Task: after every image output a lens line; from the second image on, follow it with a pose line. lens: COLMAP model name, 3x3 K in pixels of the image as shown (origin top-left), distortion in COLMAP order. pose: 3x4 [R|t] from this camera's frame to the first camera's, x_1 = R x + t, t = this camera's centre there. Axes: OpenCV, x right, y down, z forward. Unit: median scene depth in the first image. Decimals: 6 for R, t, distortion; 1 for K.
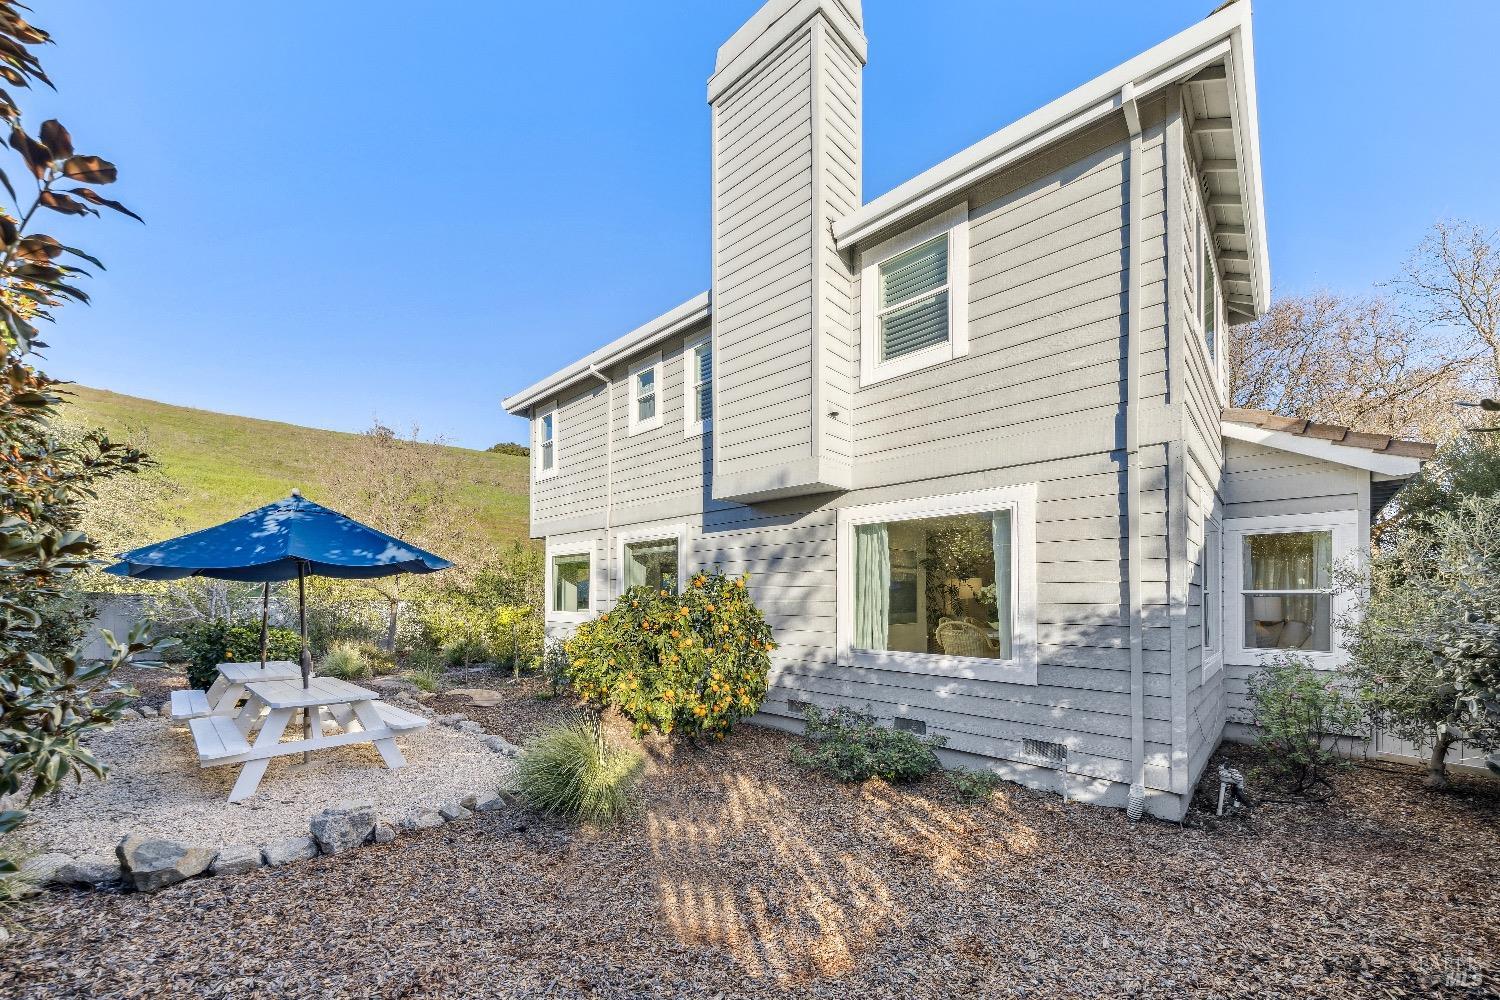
lens RADIAL K [[571.2, 0, 749.9], [0, 571.2, 595.9], [0, 0, 1]] dist [0.014992, 0.000075]
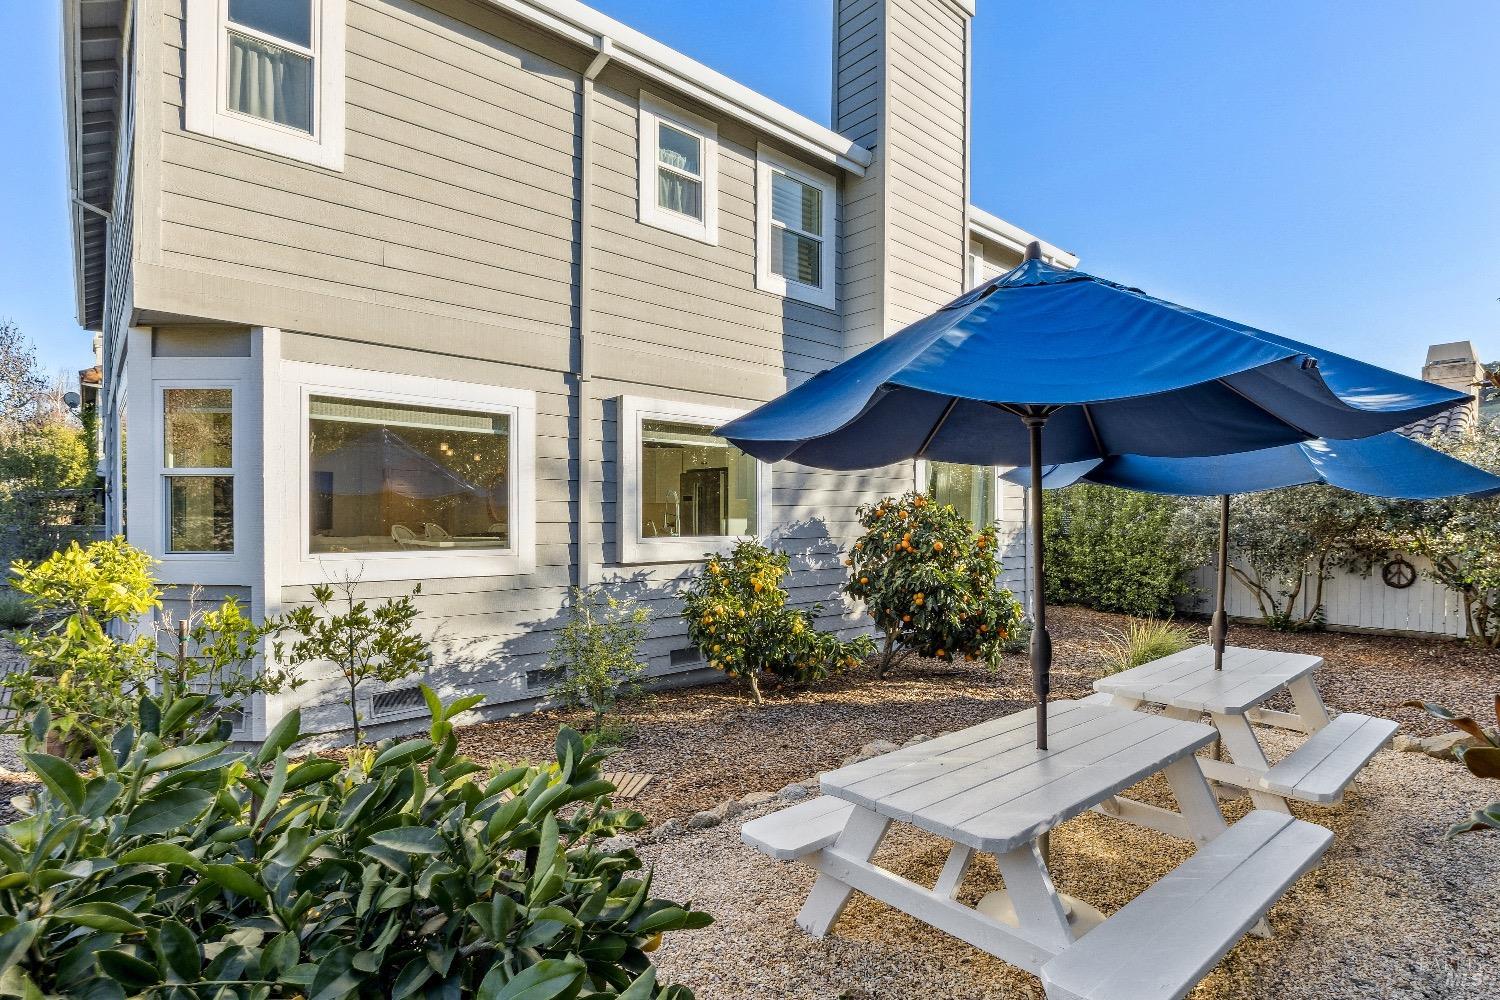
lens RADIAL K [[752.2, 0, 750.0], [0, 752.2, 500.0], [0, 0, 1]] dist [-0.003854, -0.000556]
pose [[0.092887, 0.029350, 0.995244, -0.730537], [0.000093, 0.999565, -0.029486, 0.000940], [-0.995677, 0.002831, 0.092844, 0.683308]]
